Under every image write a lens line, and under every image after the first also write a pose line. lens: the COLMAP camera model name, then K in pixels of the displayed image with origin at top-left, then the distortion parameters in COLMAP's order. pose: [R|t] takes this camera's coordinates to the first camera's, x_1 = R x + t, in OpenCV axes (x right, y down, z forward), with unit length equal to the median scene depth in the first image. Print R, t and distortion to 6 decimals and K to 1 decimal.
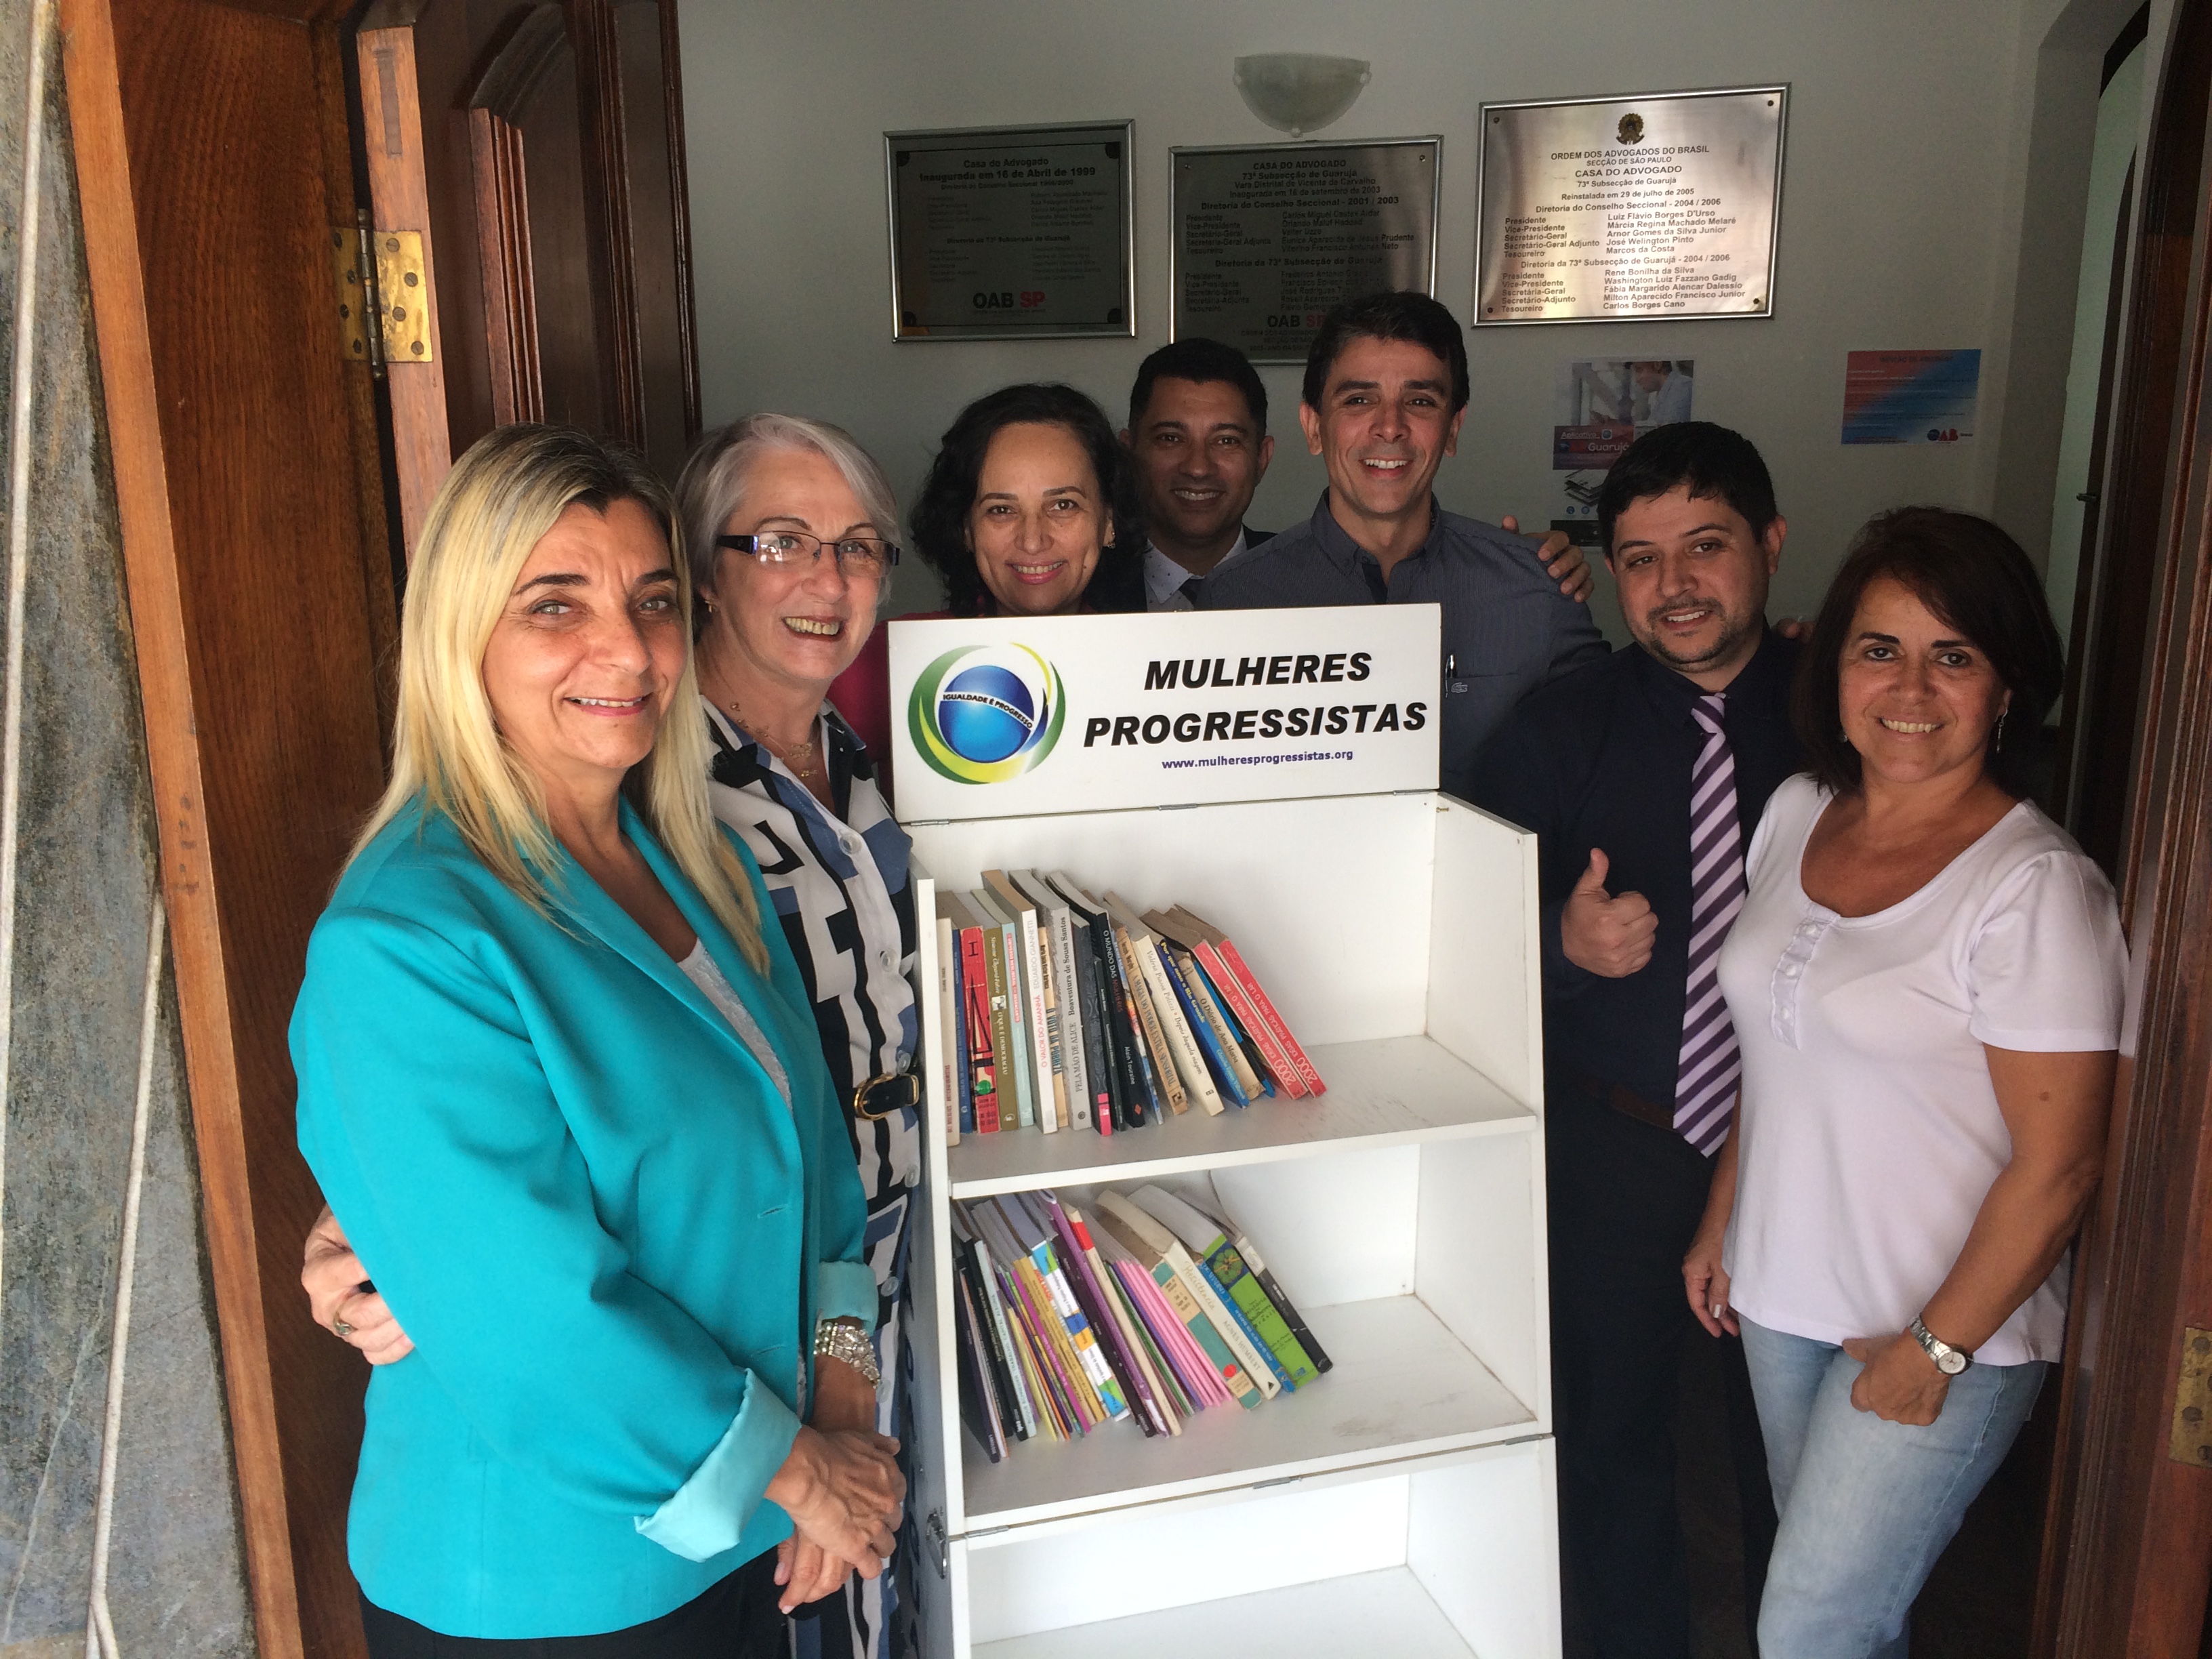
lens RADIAL K [[1912.4, 0, 1128.2], [0, 1912.4, 826.6], [0, 0, 1]] dist [0.073991, -0.125835]
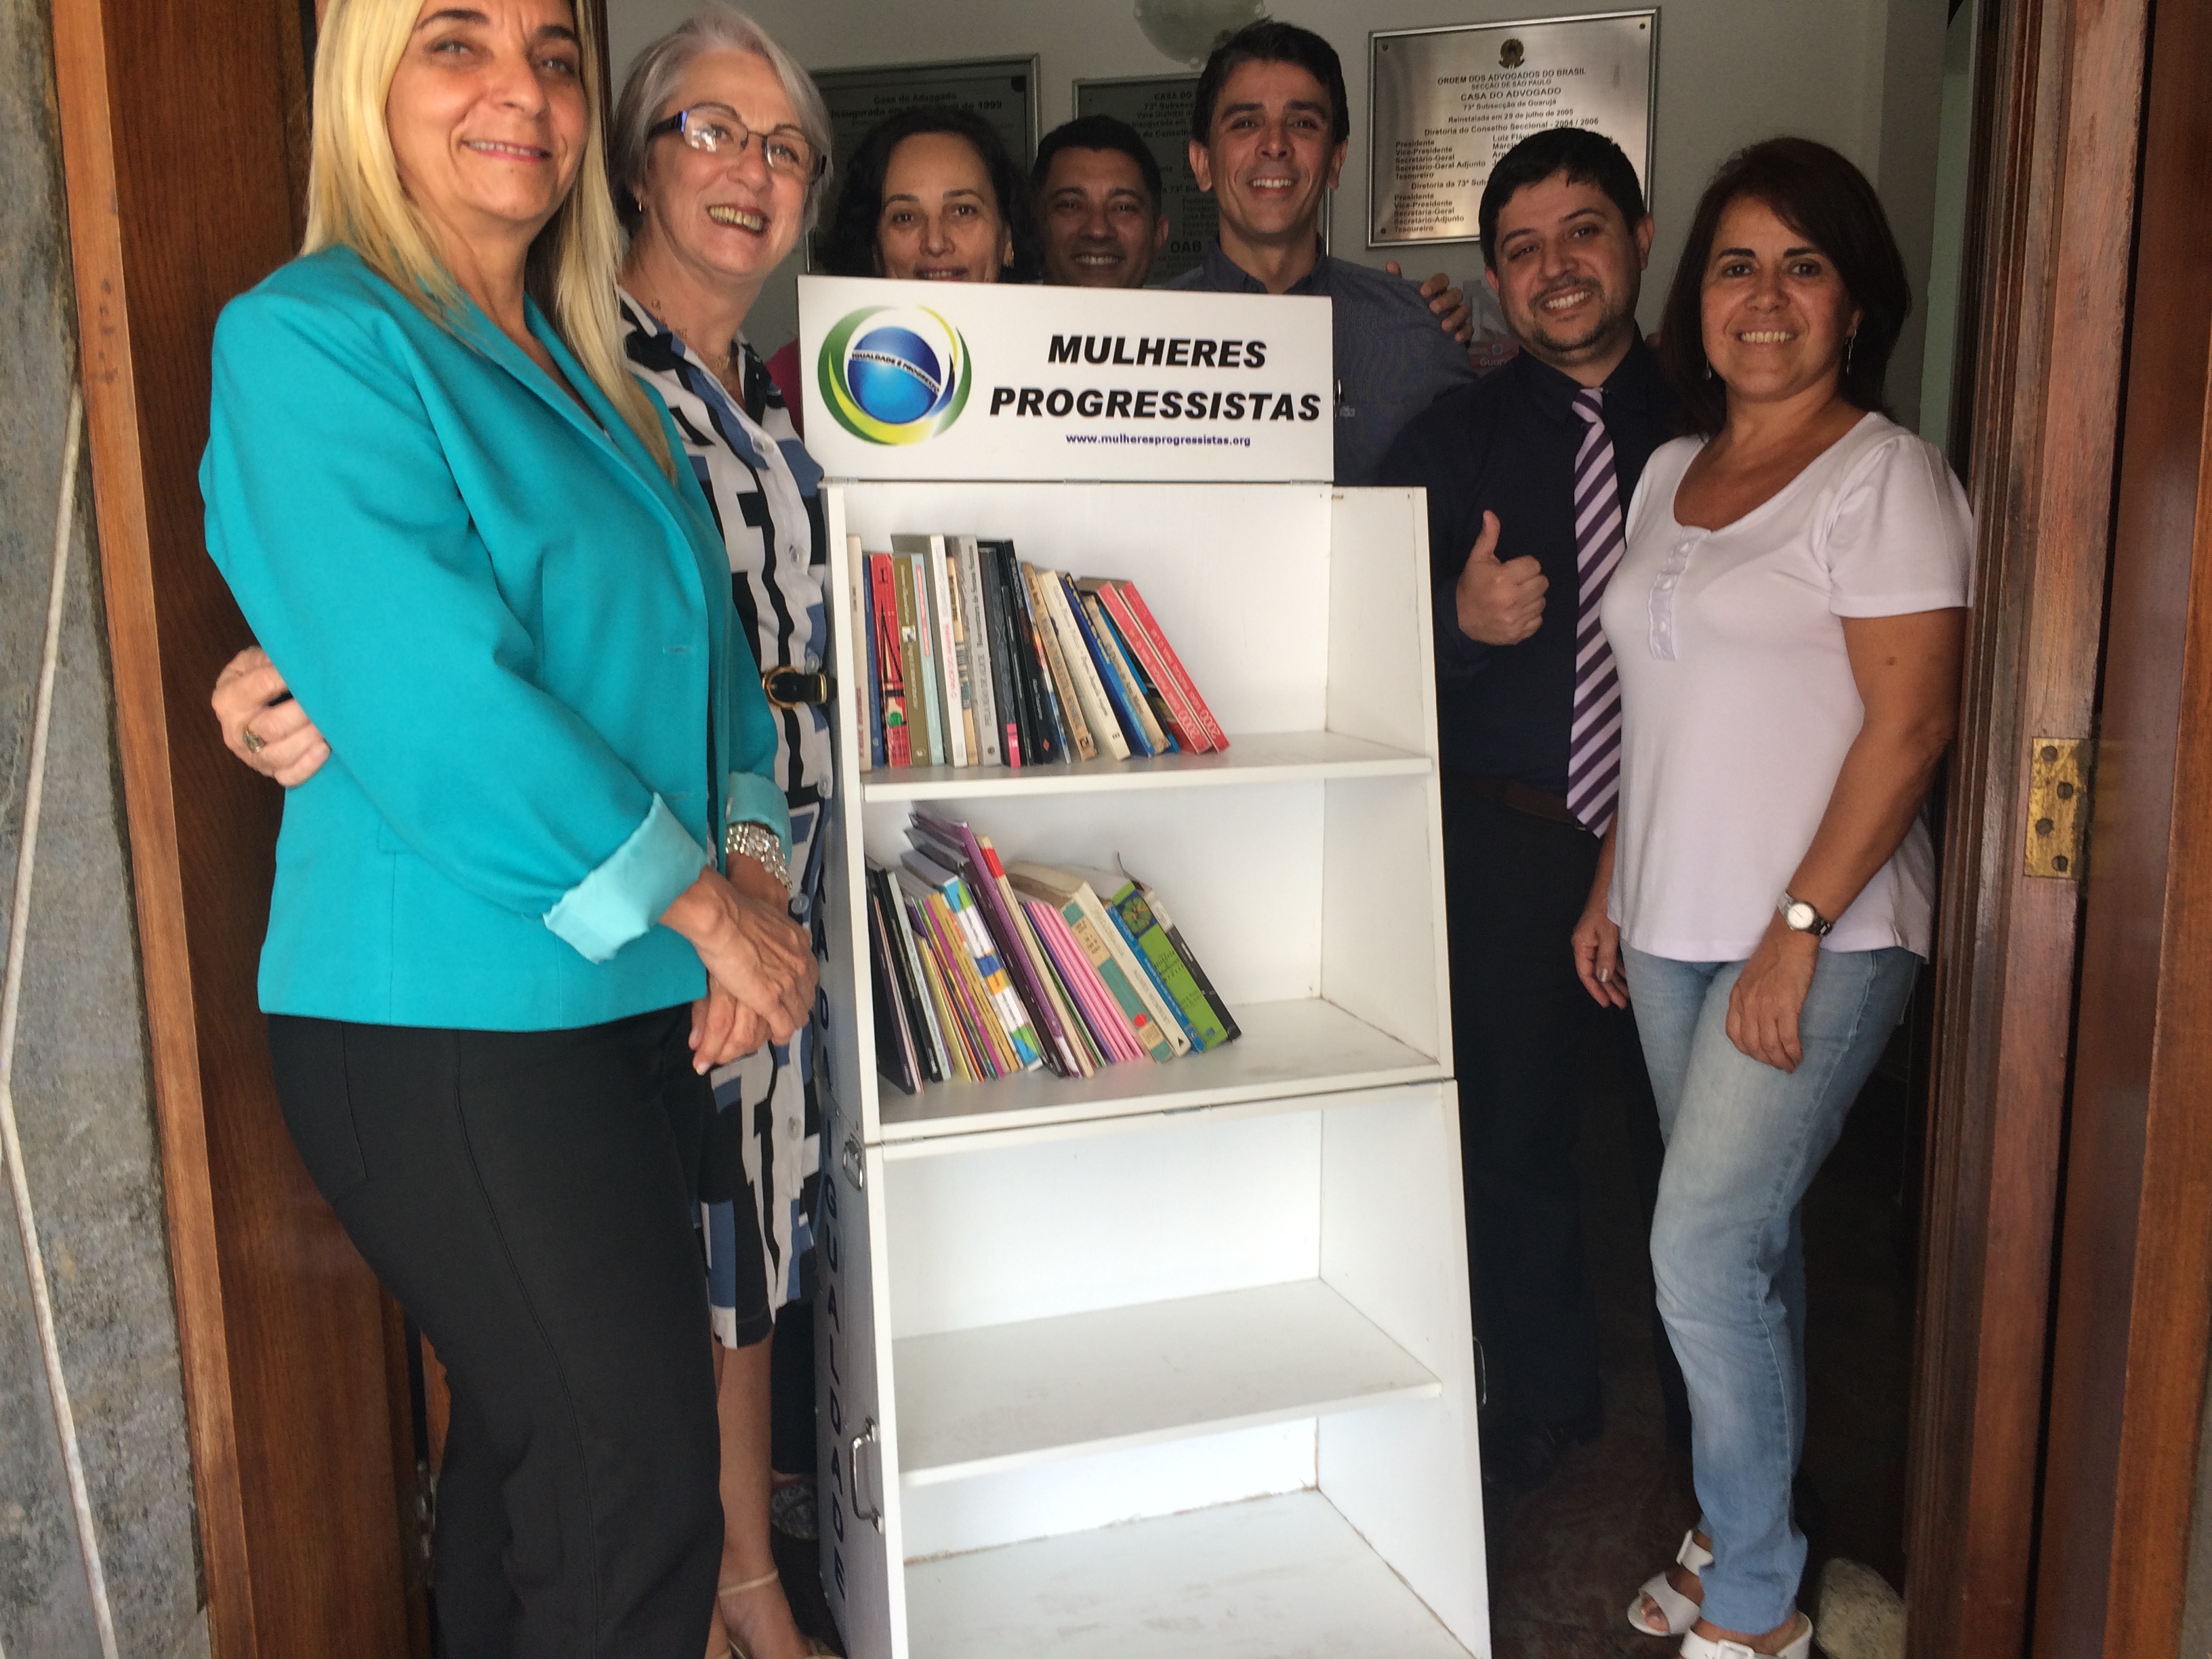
lens RADIAL K [[1909.7, 0, 1146.9], [0, 1909.7, 830.2], [0, 0, 1]] dist [0.062345, -0.105801]
pose [[0.998563, -0.012475, 0.052121, 0.004946], [0.015272, 0.998445, -0.053617, 0.244918], [-0.051371, 0.054335, 0.997200, -0.022718]]
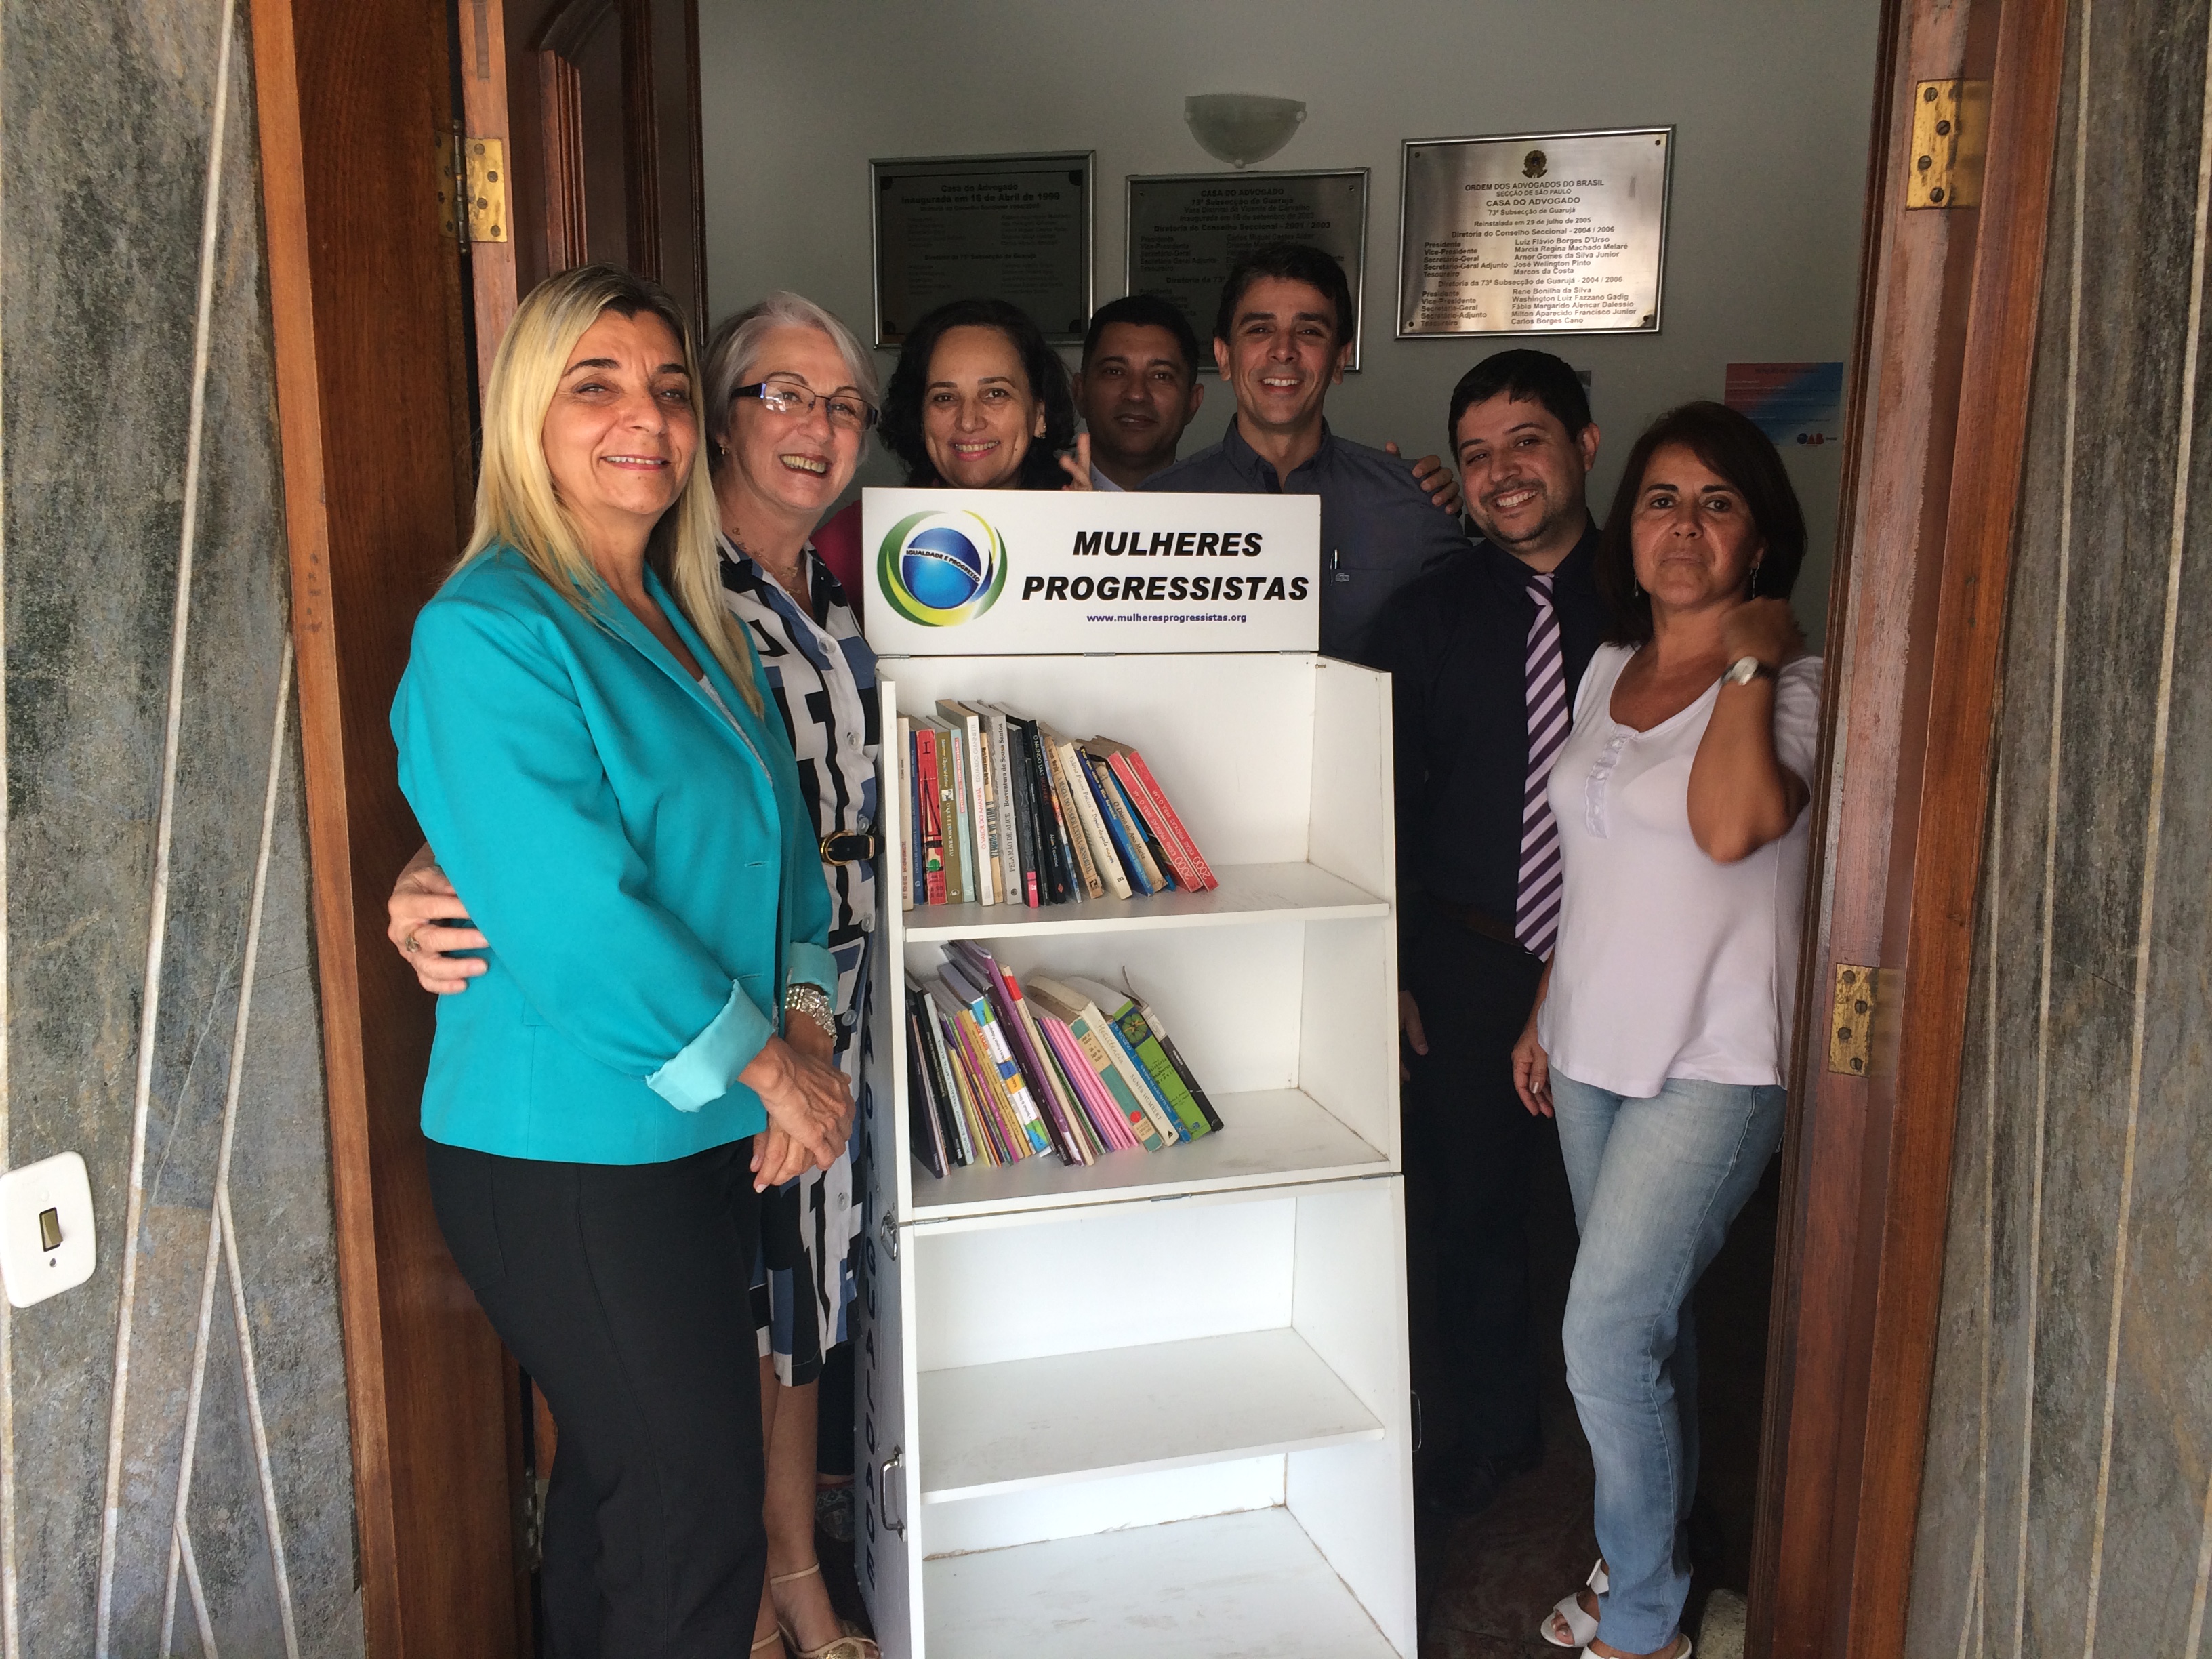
lens RADIAL K [[1894.5, 0, 1147.3], [0, 1894.5, 834.6], [0, 0, 1]] dist [0.052388, -0.100659]
pose [[0.999661, 0.014883, 0.021382, 0.033639], [-0.014197, 0.999391, -0.031879, 0.148621], [-0.021843, 0.031565, 0.999263, -0.206039]]
